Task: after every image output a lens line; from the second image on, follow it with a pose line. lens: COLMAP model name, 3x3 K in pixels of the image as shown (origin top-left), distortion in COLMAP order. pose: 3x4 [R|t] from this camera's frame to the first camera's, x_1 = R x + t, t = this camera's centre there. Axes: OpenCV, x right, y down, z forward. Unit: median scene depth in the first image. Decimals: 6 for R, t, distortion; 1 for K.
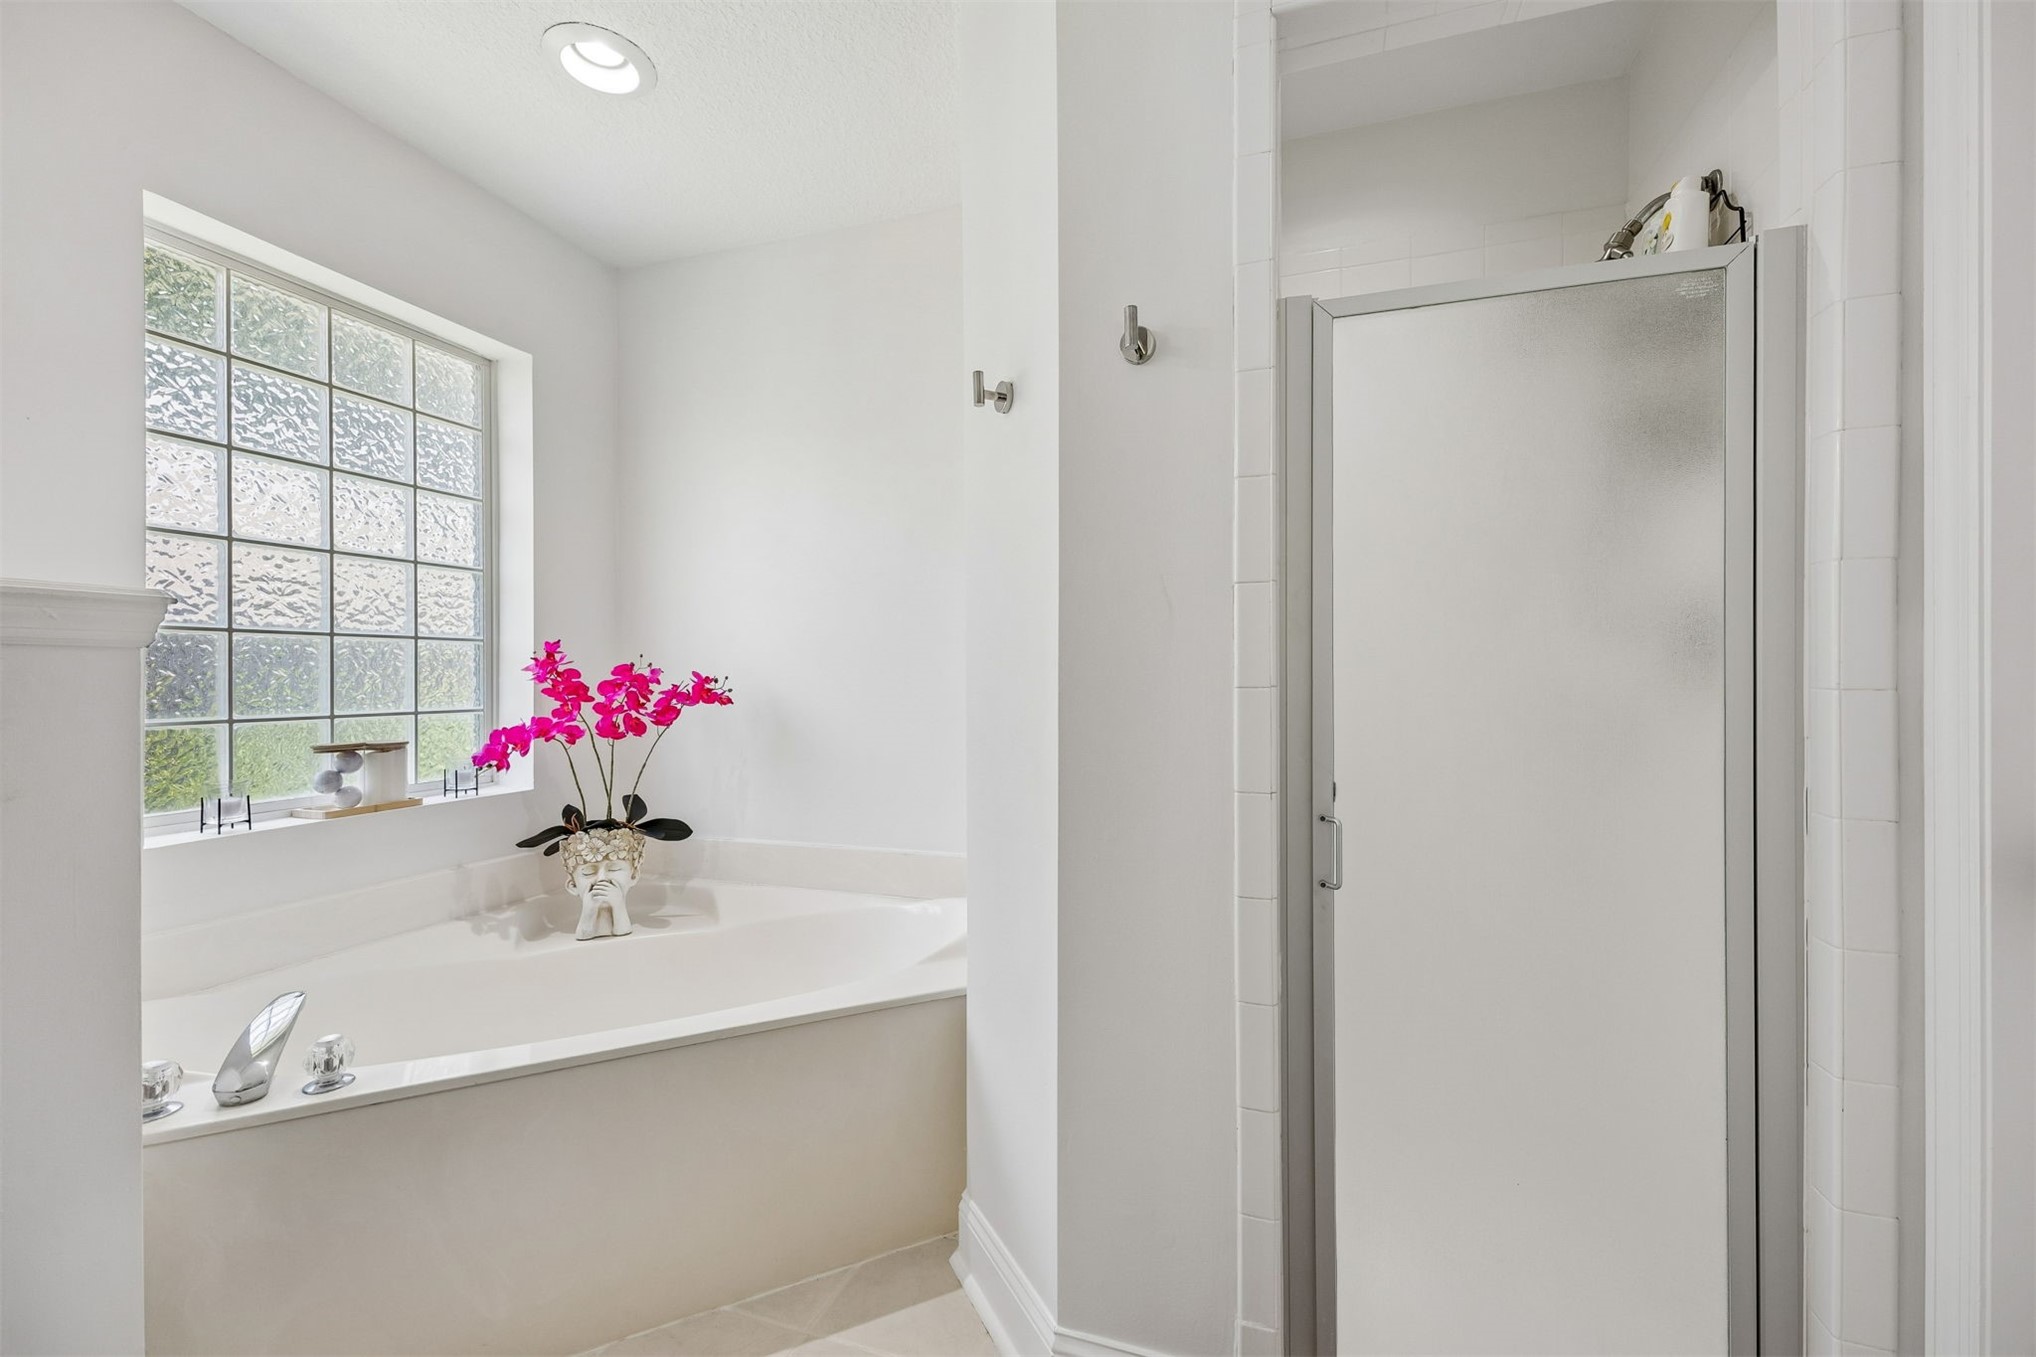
lens RADIAL K [[779.7, 0, 1018.5], [0, 779.7, 680.3], [0, 0, 1]] dist [-0.002120, 0.000540]
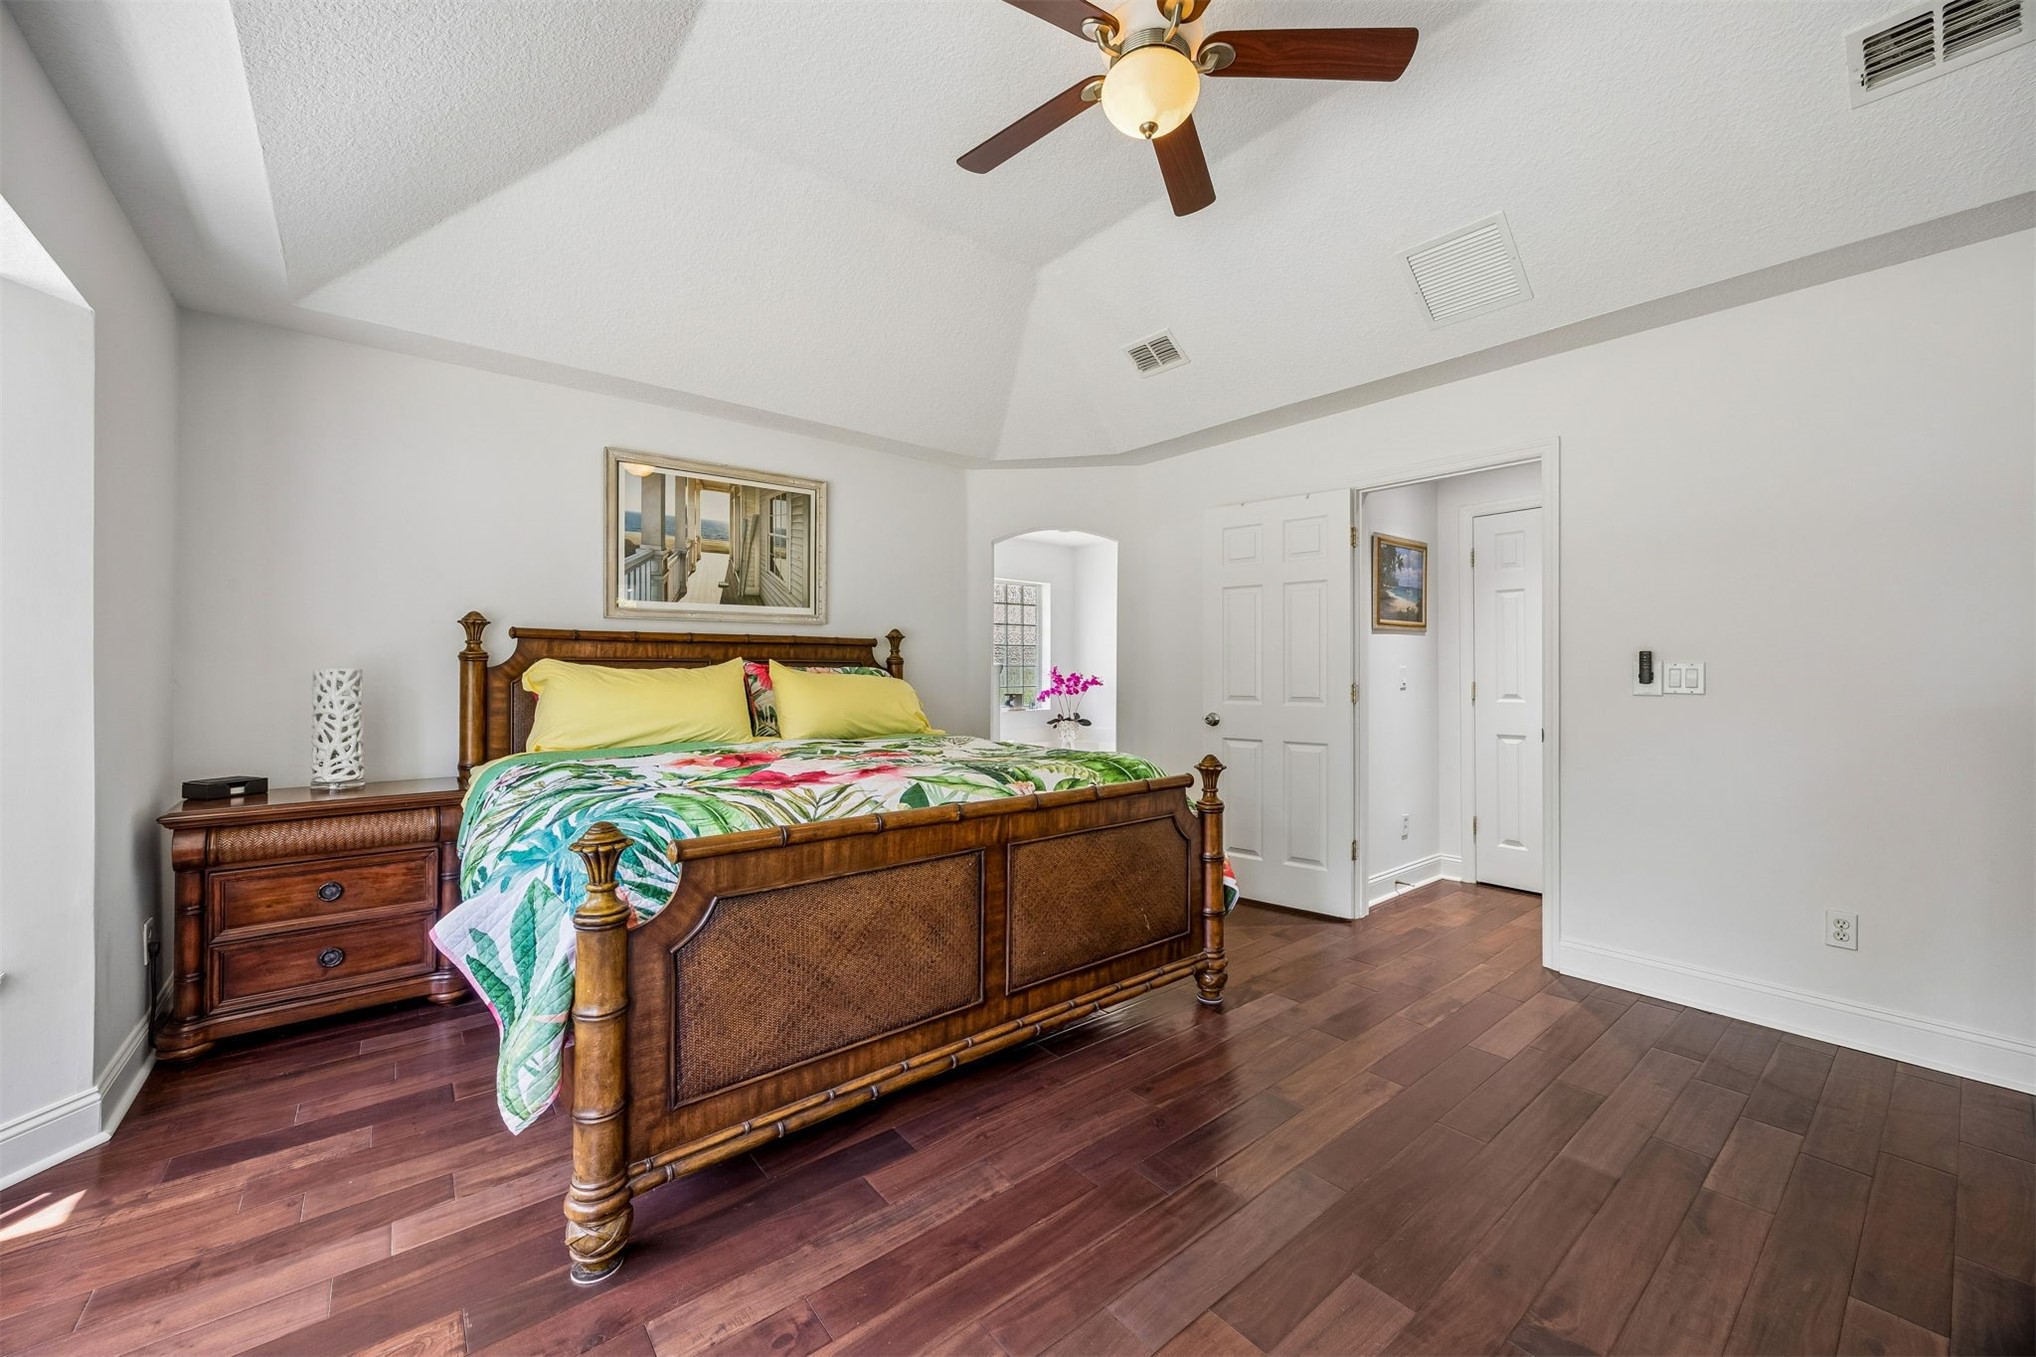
lens RADIAL K [[779.7, 0, 1019.6], [0, 779.7, 673.4], [0, 0, 1]] dist [-0.002120, 0.000540]
pose [[0.827707, -0.001959, -0.561157, 1.301627], [0.001837, 0.999998, -0.000780, -0.018438], [0.561158, -0.000385, 0.827709, -2.096494]]
